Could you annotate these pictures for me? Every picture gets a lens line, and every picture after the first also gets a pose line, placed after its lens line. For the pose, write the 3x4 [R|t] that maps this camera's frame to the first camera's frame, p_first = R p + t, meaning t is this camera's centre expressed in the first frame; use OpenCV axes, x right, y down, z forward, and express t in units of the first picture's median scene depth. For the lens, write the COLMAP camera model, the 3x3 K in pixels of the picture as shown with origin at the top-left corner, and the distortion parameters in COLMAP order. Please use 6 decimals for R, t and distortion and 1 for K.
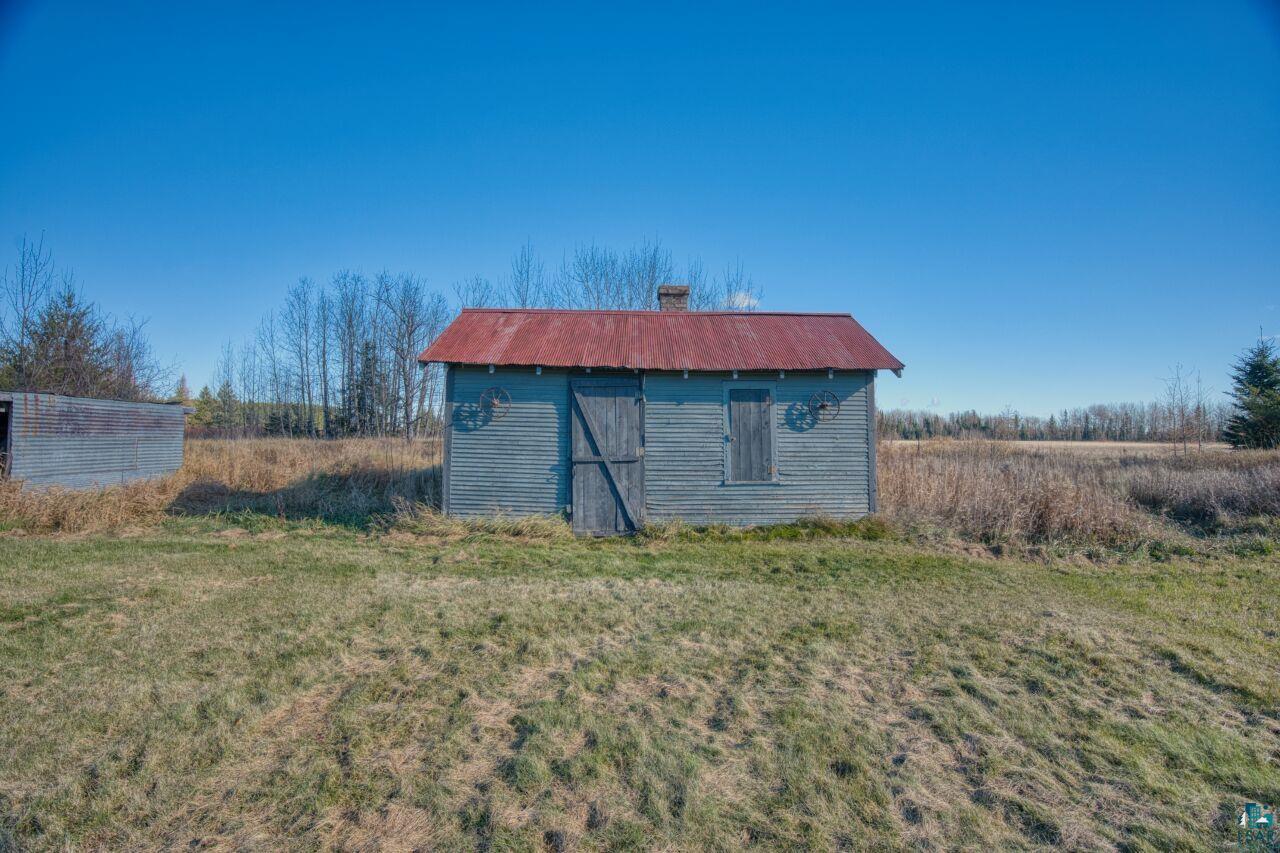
lens RADIAL K [[512.5, 0, 641.8], [0, 512.5, 427.4], [0, 0, 1]] dist [-0.013962, -0.008222]
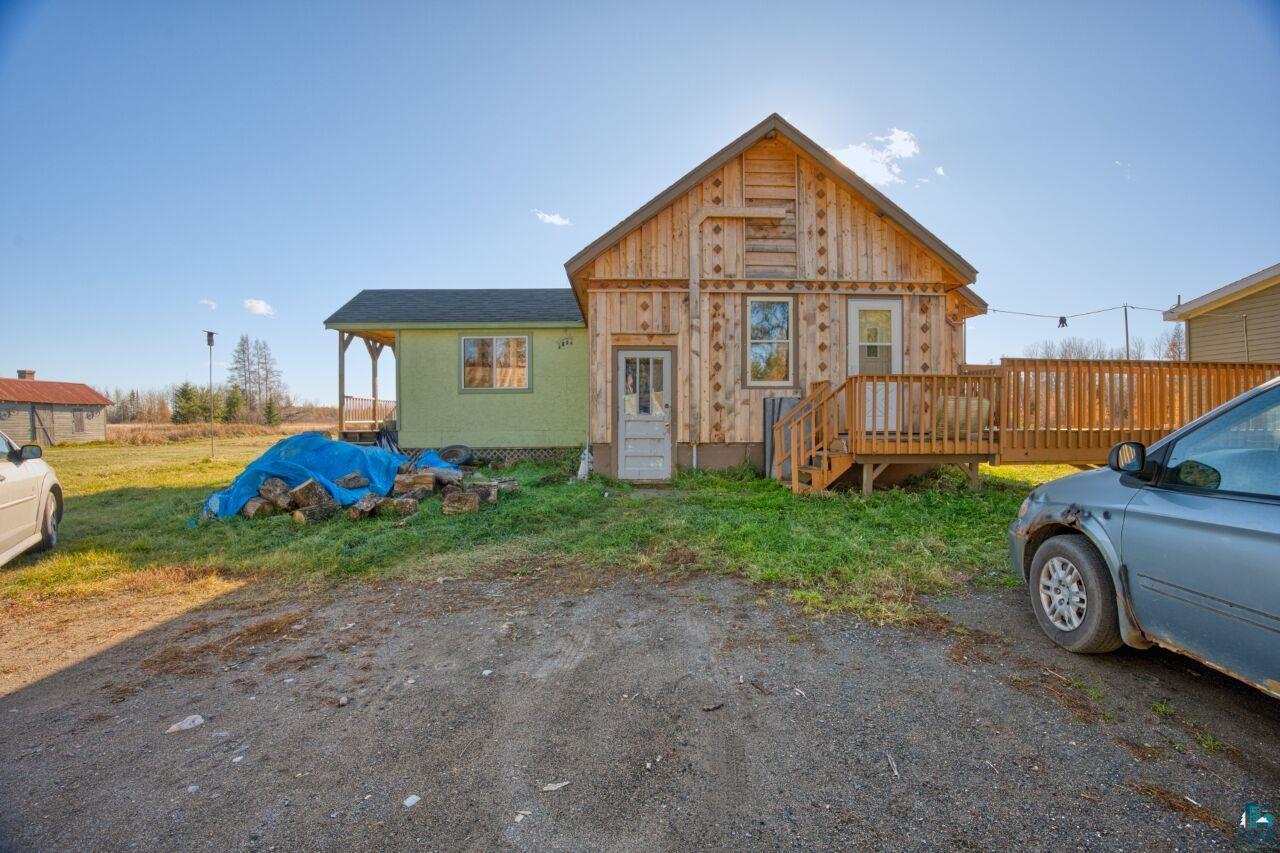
lens RADIAL K [[512.5, 0, 641.8], [0, 512.5, 427.4], [0, 0, 1]] dist [-0.013962, -0.008222]
pose [[-0.067919, -0.017377, 0.997539, -3.877306], [-0.016126, 0.999737, 0.016317, -0.062424], [-0.997560, -0.014978, -0.068182, -3.045016]]
